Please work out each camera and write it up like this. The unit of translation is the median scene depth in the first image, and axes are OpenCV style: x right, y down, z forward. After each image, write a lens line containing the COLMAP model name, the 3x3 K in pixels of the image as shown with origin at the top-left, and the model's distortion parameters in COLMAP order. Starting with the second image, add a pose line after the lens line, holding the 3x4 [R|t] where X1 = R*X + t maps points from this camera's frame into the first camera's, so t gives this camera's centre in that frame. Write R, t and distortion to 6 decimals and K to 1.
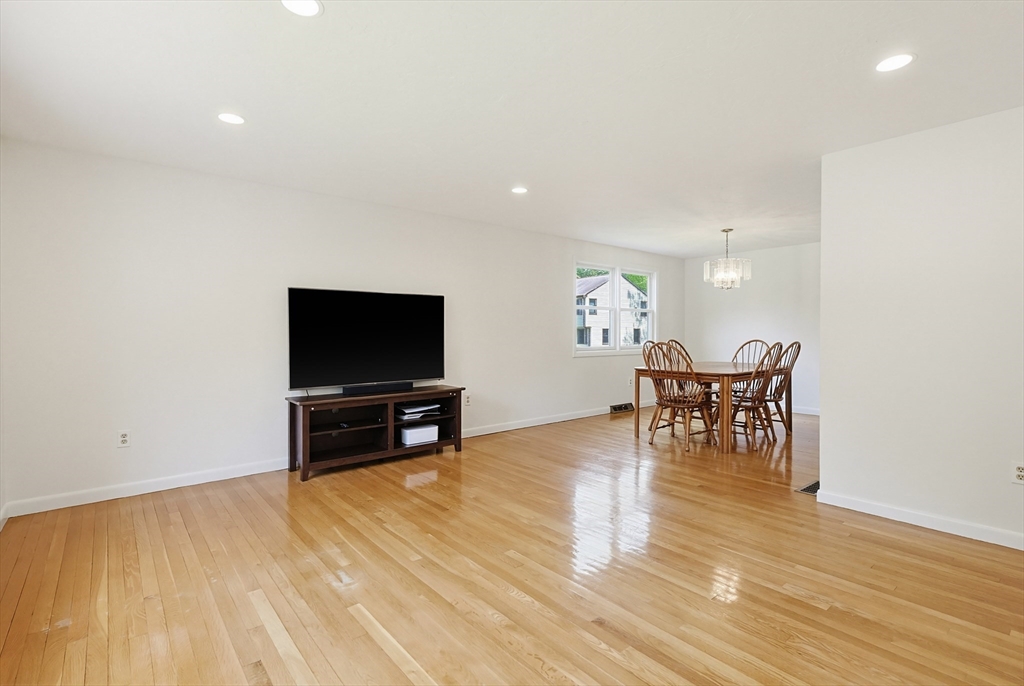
lens RADIAL K [[474.0, 0, 512.2], [0, 474.0, 338.8], [0, 0, 1]] dist [0.000762, -0.000559]
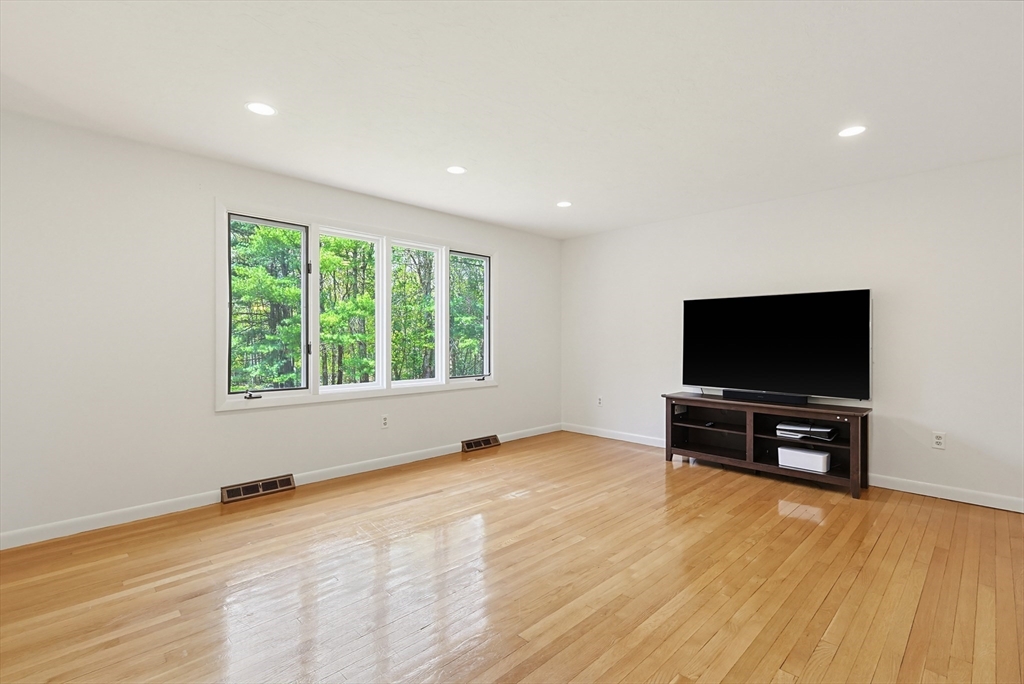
lens RADIAL K [[474.0, 0, 514.1], [0, 474.0, 343.2], [0, 0, 1]] dist [0.000762, -0.000559]
pose [[0.086118, 0.015538, -0.996164, 0.651884], [-0.012982, 0.999811, 0.014473, -0.010442], [0.996200, 0.011686, 0.086304, 0.450700]]
